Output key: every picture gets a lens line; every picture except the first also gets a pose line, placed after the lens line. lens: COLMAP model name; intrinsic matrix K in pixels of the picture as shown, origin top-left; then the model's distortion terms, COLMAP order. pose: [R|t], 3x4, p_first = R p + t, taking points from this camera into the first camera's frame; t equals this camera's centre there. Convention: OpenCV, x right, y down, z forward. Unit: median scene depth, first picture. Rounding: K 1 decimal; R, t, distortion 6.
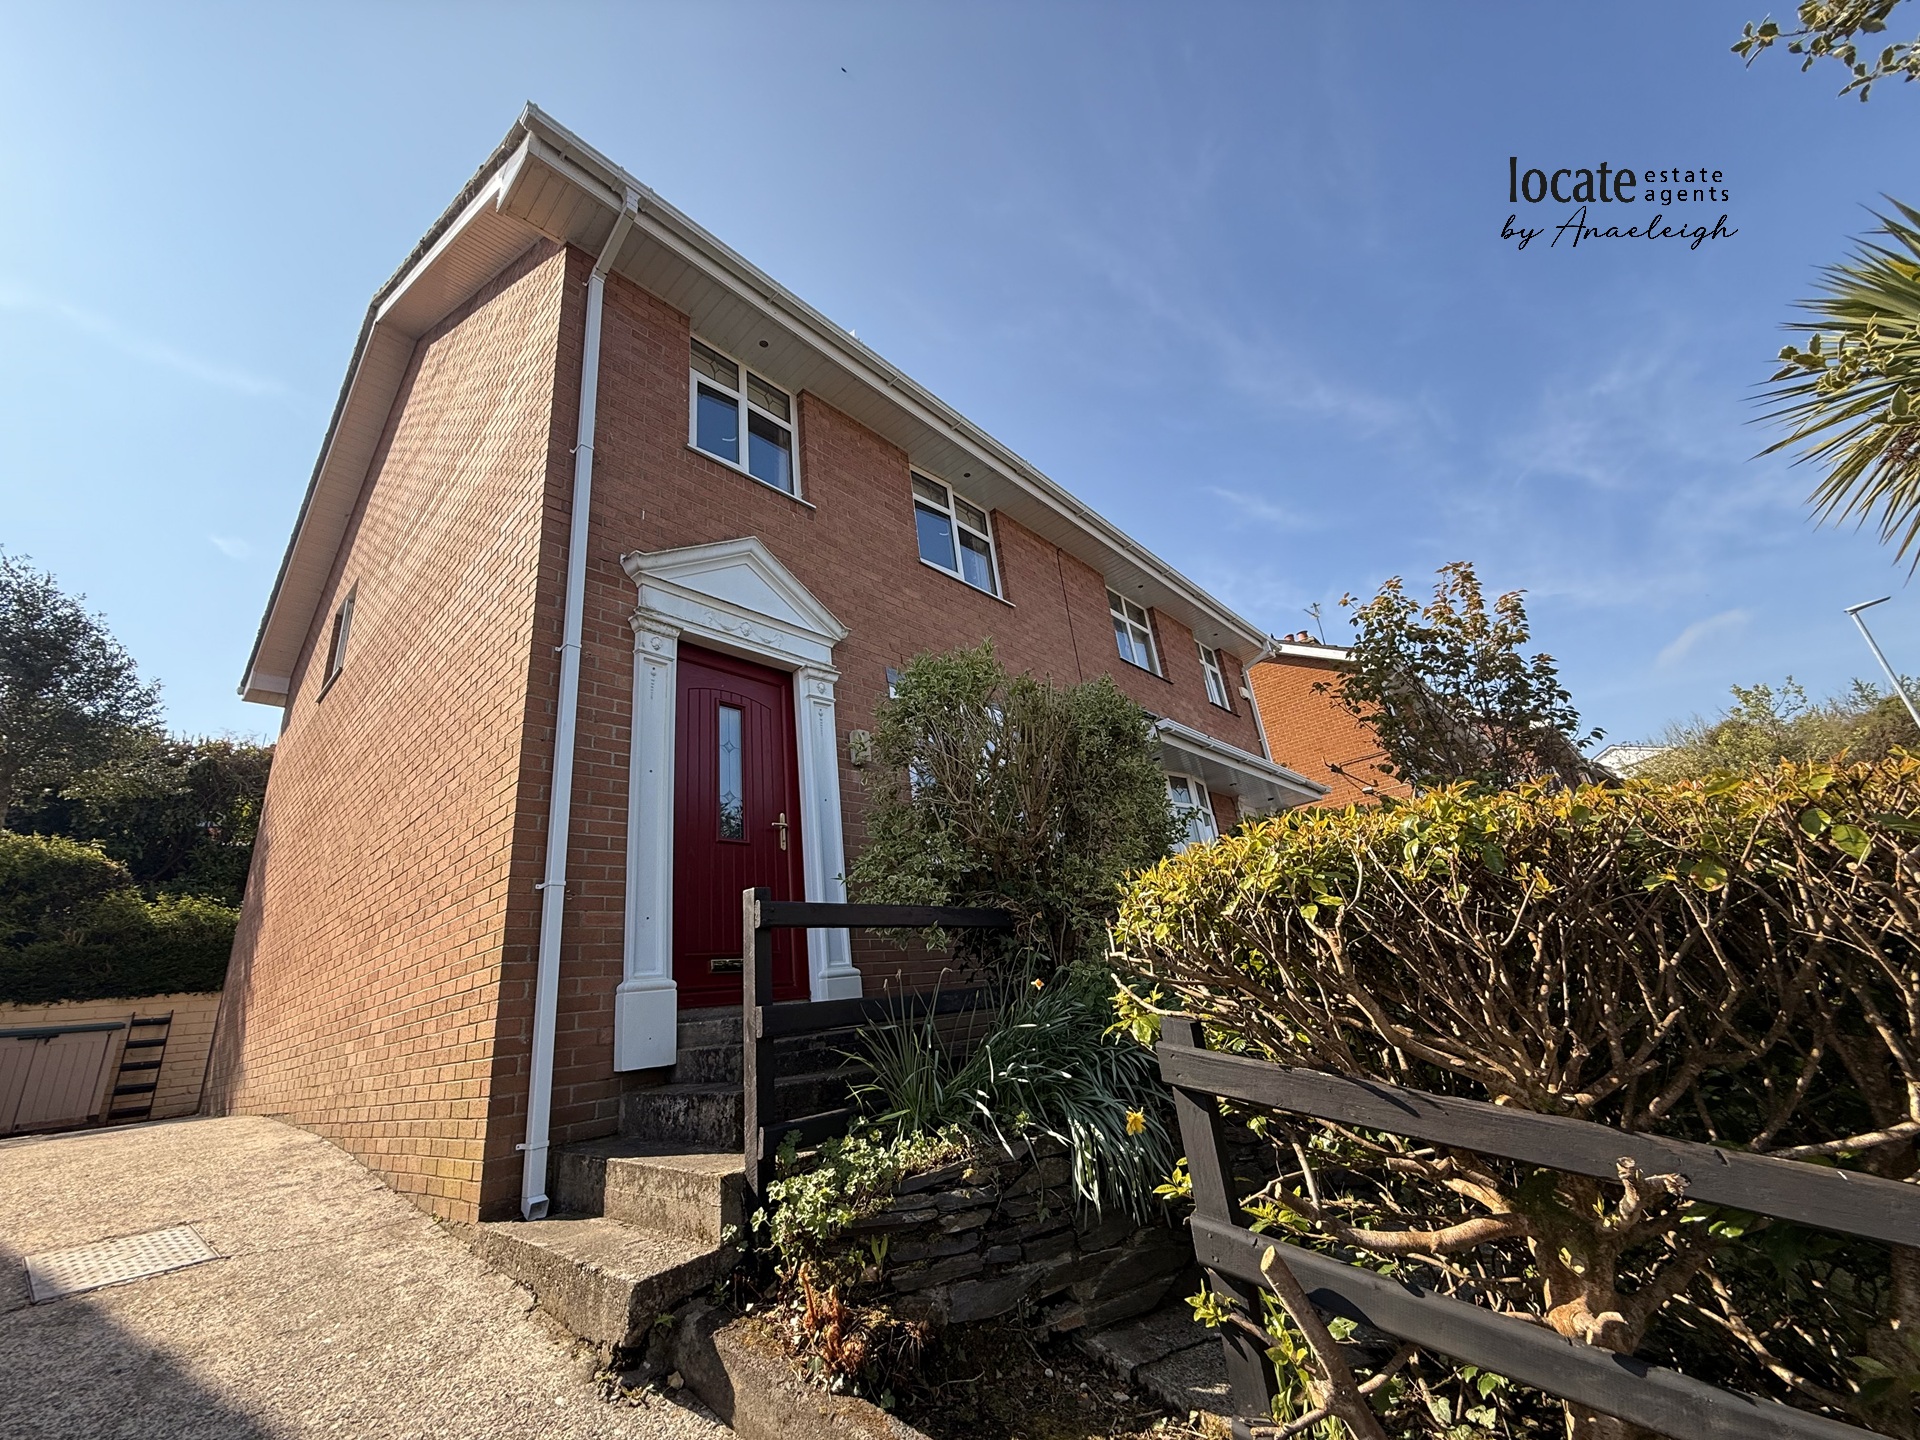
lens RADIAL K [[758.6, 0, 953.3], [0, 758.6, 721.2], [0, 0, 1]] dist [-0.001846, -0.000226]
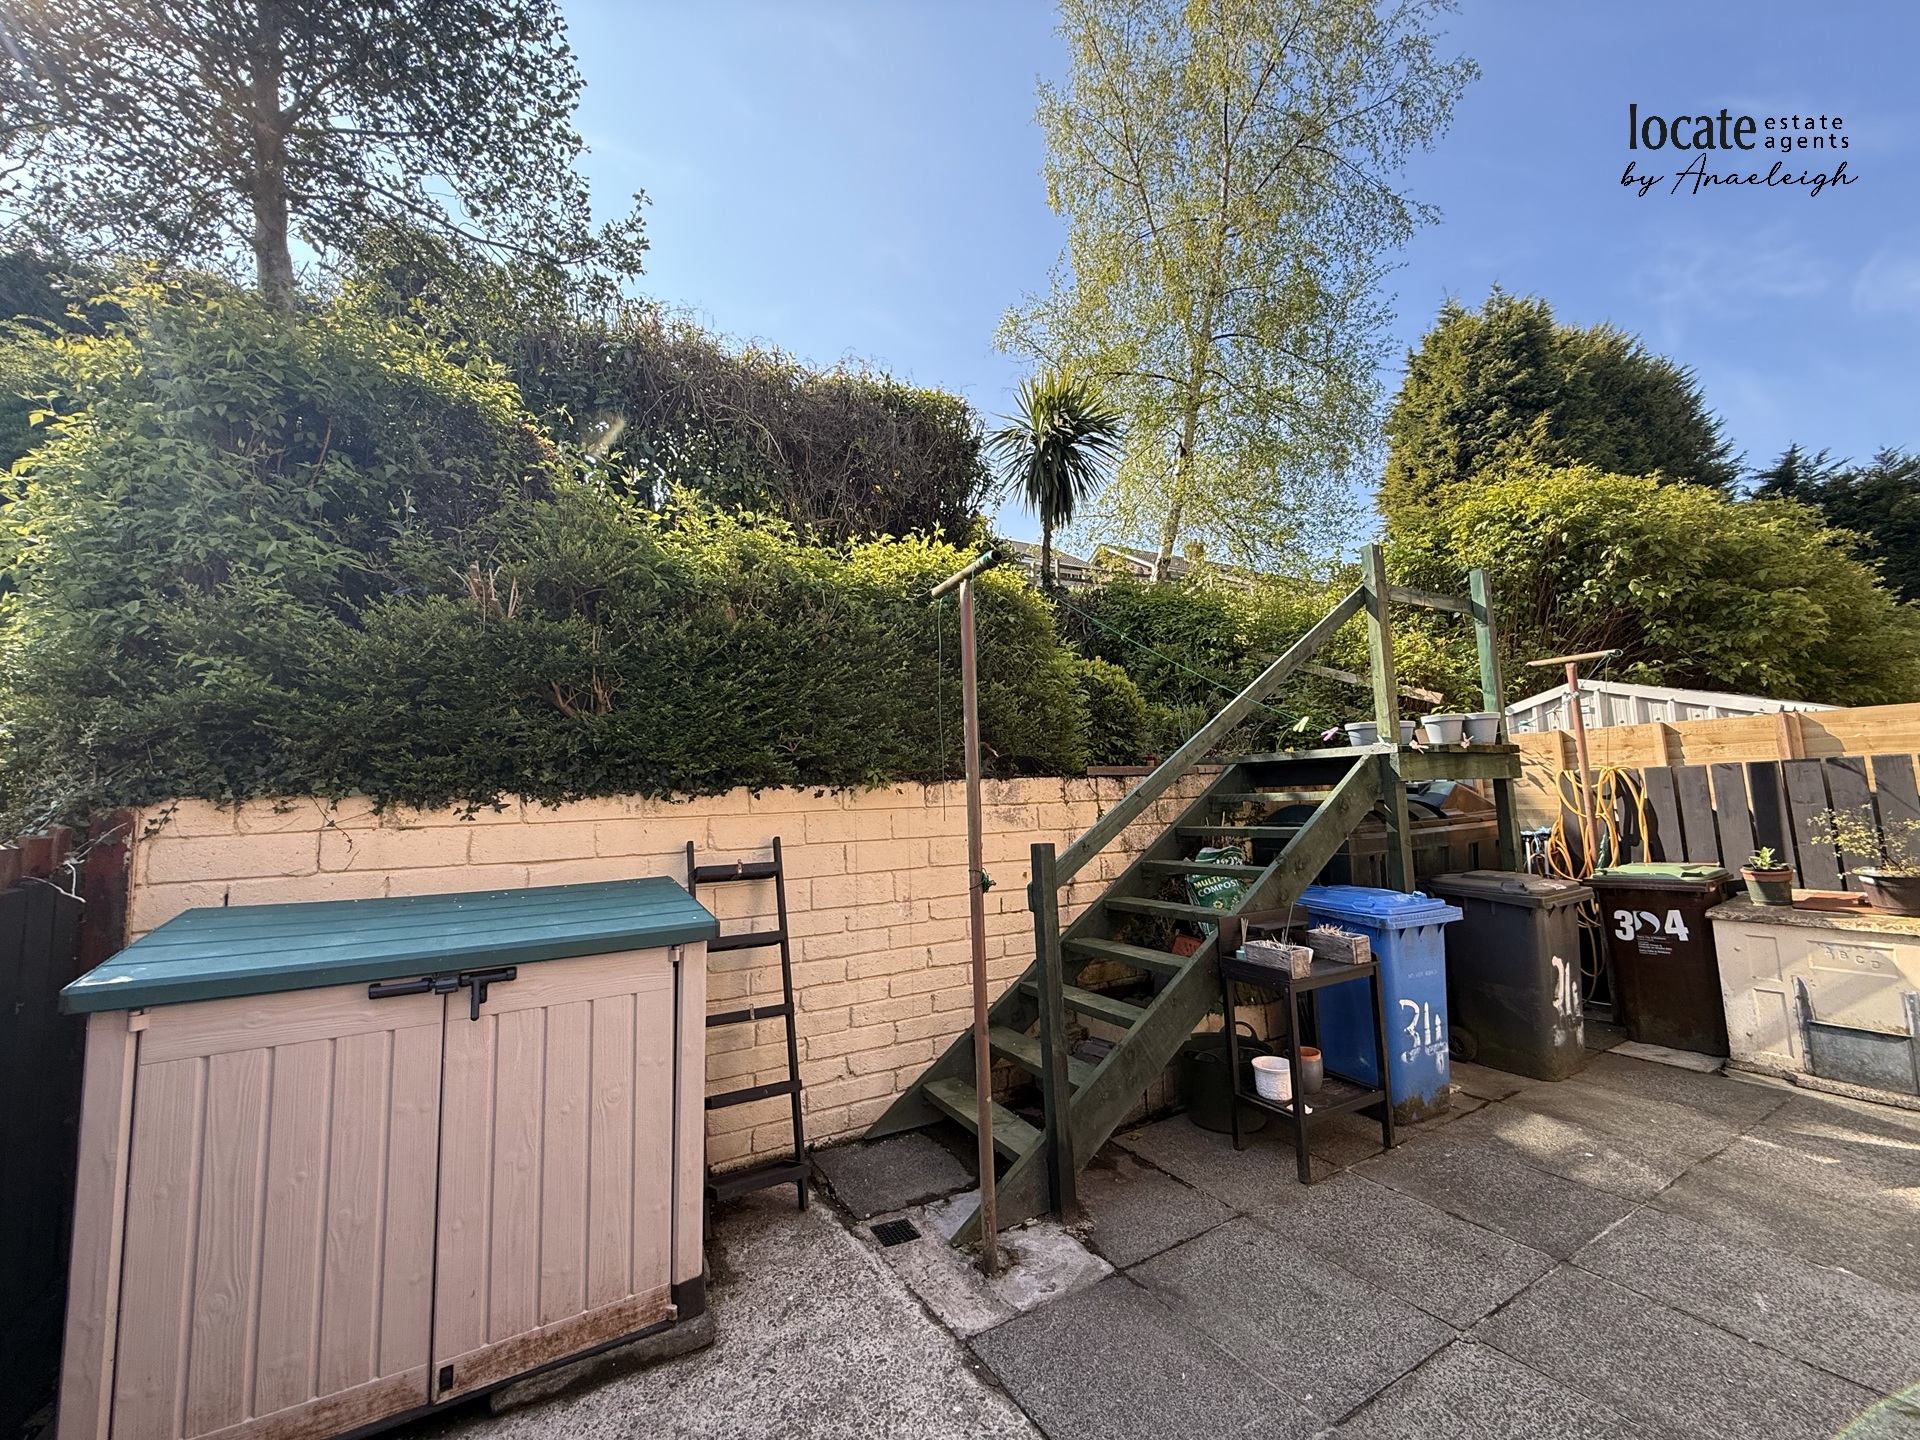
lens RADIAL K [[758.6, 0, 953.3], [0, 758.6, 721.2], [0, 0, 1]] dist [-0.001846, -0.000226]
pose [[0.950450, 0.044116, -0.307732, -0.908739], [0.040515, 0.963860, 0.263311, 0.265948], [0.308227, -0.262732, 0.914313, 0.780255]]
